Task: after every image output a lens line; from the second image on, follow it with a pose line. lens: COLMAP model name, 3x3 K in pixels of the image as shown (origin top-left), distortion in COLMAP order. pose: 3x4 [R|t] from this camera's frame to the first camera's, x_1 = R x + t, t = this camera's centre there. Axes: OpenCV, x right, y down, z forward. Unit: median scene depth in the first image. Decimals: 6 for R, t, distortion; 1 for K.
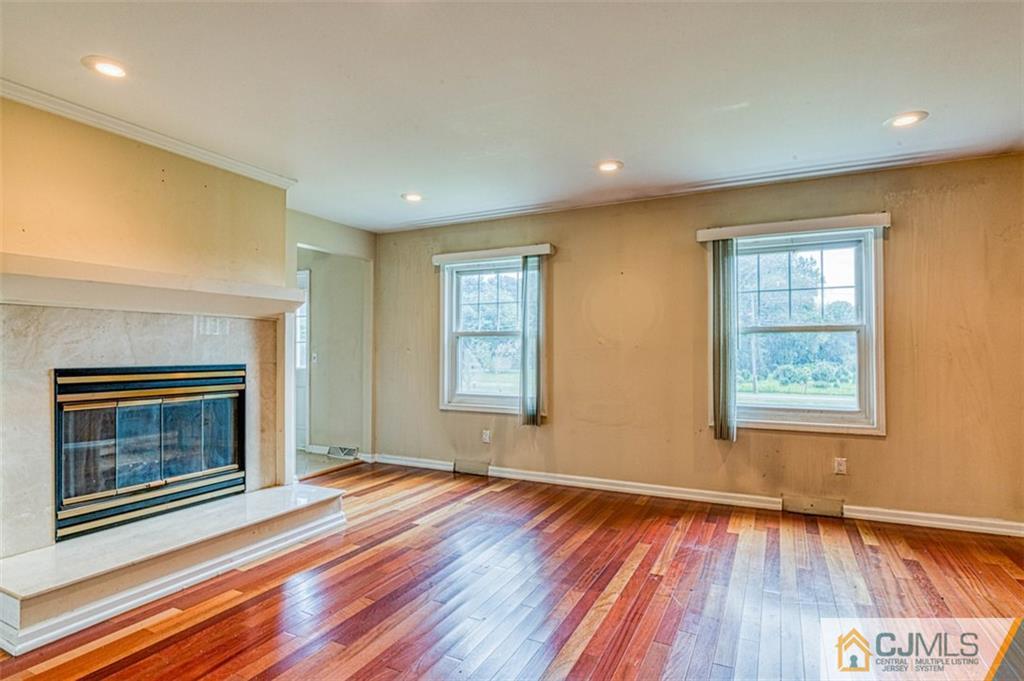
lens RADIAL K [[504.4, 0, 512.4], [0, 504.4, 352.4], [0, 0, 1]] dist [-0.003379, -0.001744]
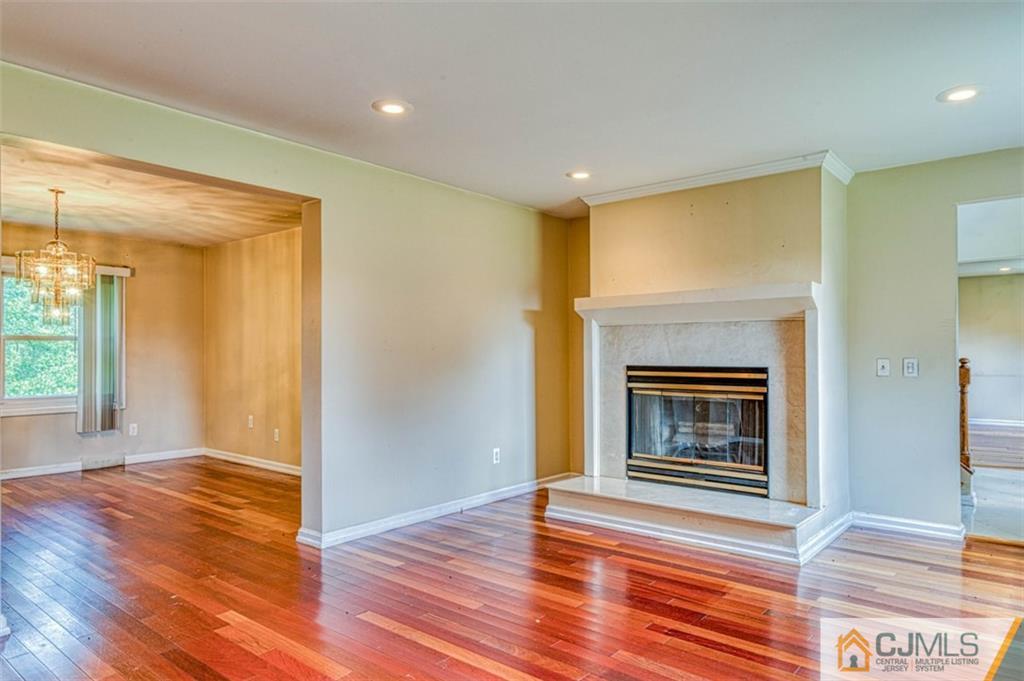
lens RADIAL K [[585.5, 0, 502.9], [0, 585.5, 349.5], [0, 0, 1]] dist [-0.002186, 0.001618]
pose [[-0.167037, -0.004209, -0.985942, 0.910811], [0.001440, 0.999989, -0.004512, -0.008799], [0.985950, -0.002173, -0.167029, 0.914525]]
